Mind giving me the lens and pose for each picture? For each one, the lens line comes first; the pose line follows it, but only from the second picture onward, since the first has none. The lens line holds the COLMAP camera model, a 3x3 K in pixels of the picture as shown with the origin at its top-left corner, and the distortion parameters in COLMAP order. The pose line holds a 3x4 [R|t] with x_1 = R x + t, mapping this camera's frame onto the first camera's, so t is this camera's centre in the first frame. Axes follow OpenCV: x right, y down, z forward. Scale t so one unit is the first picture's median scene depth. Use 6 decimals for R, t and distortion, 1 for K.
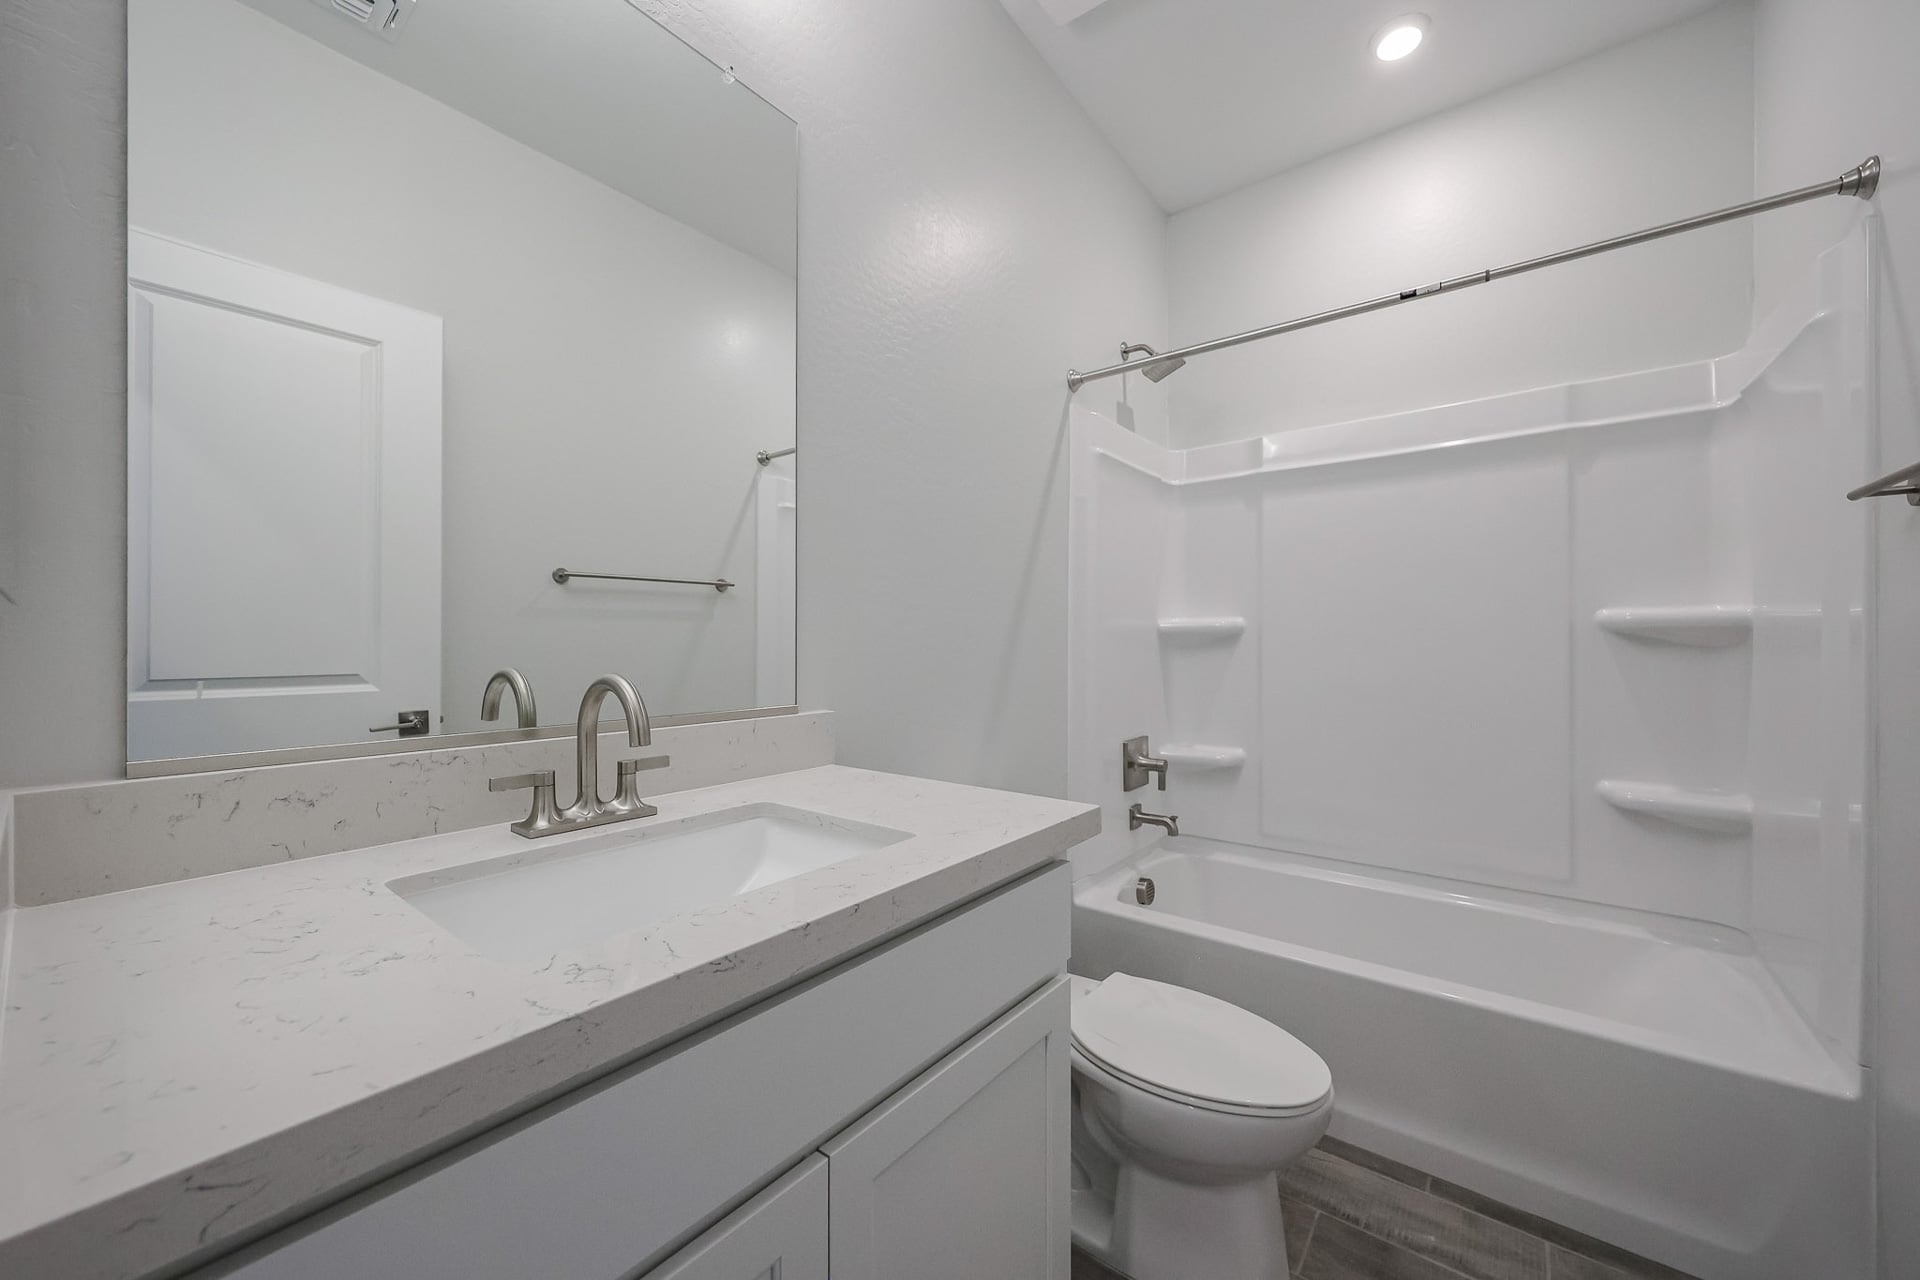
lens RADIAL K [[712.0, 0, 951.4], [0, 712.0, 639.3], [0, 0, 1]] dist [0.000153, 0.000056]
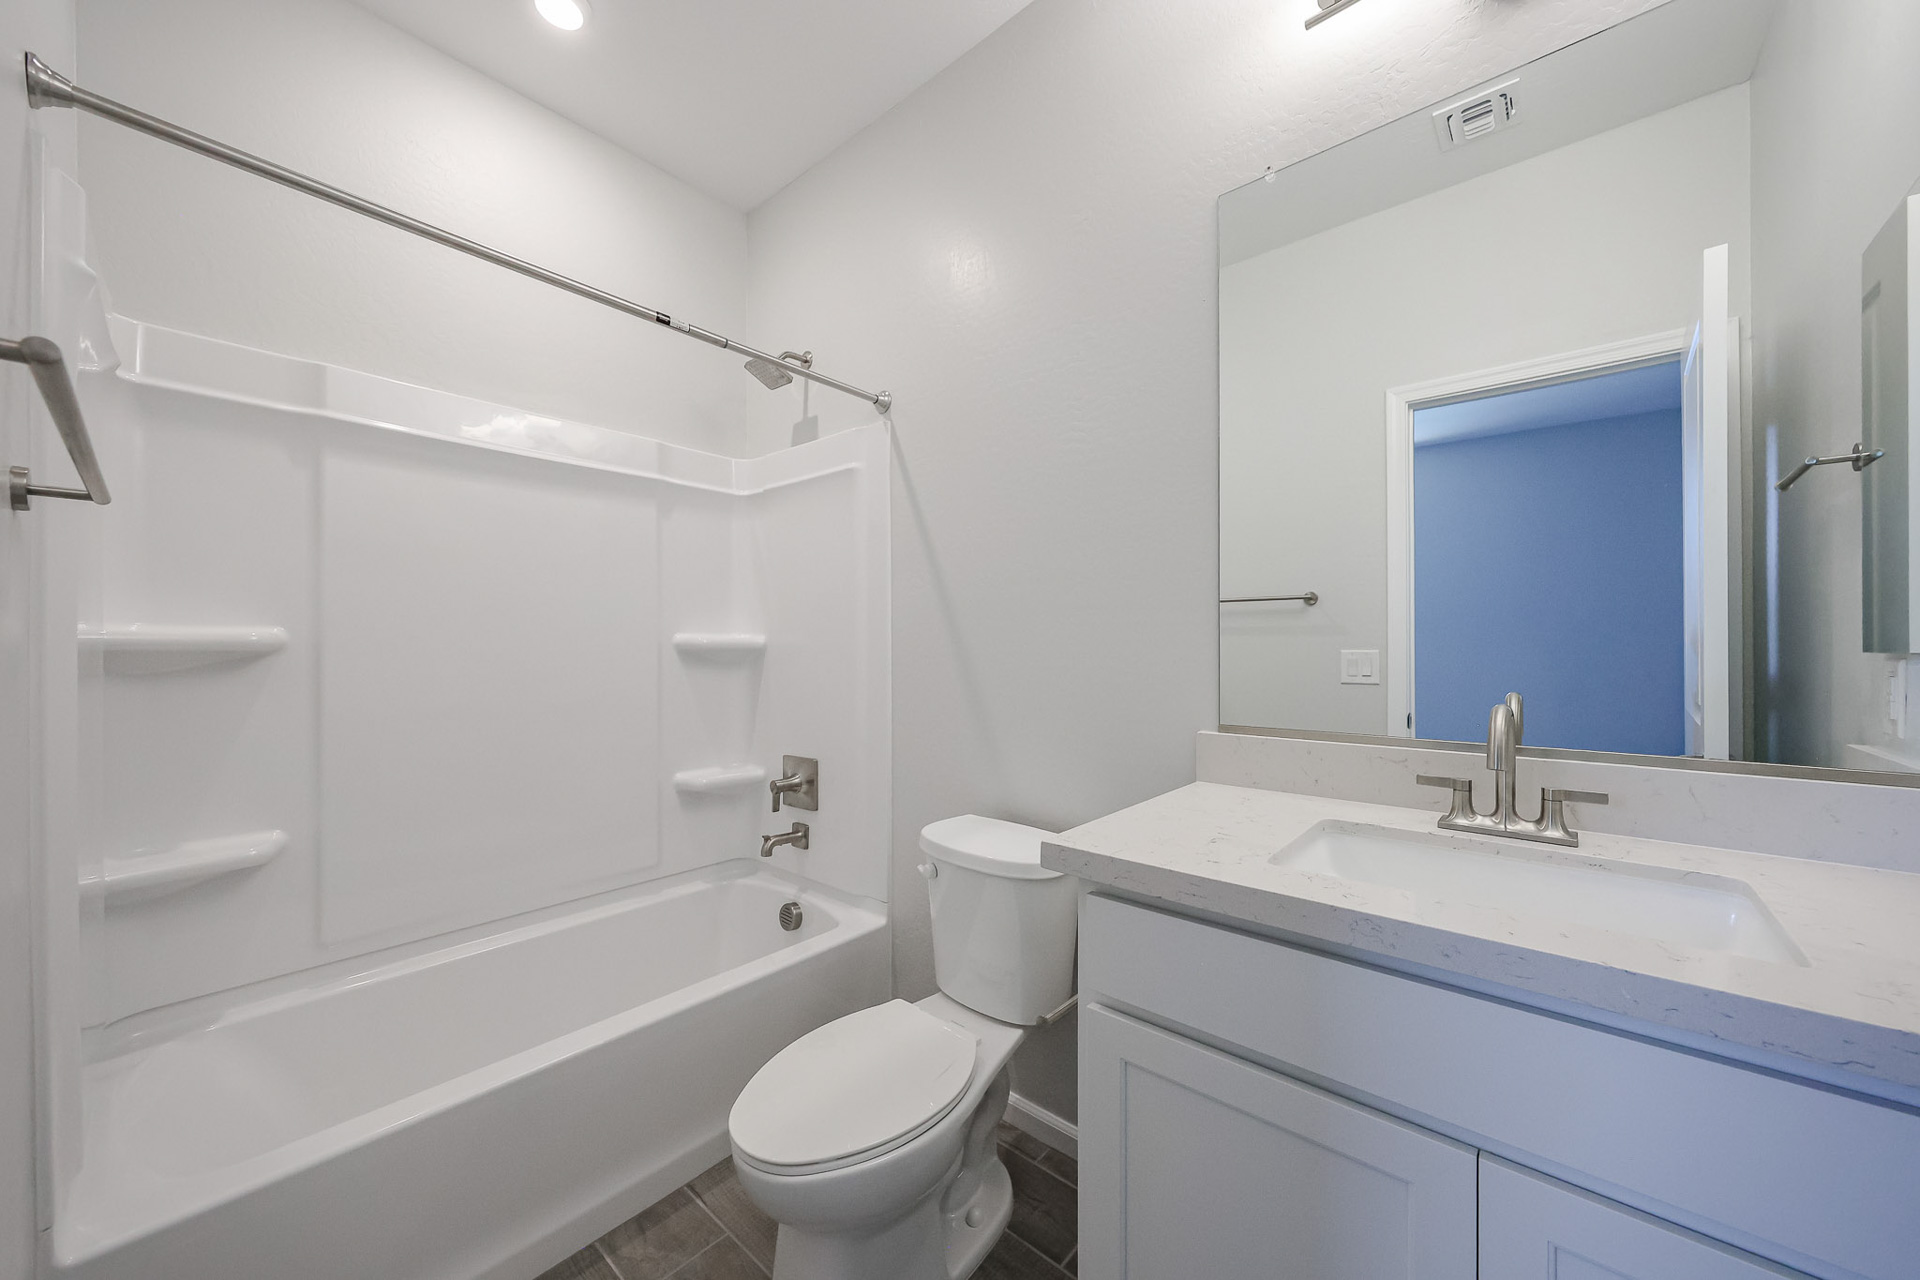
lens RADIAL K [[744.7, 0, 959.6], [0, 744.7, 649.5], [0, 0, 1]] dist [-0.000765, 0.000020]
pose [[-0.018057, 0.007459, 0.999809, -0.382095], [0.007598, 0.999944, -0.007323, -0.001407], [-0.999808, 0.007464, -0.018112, 0.535117]]
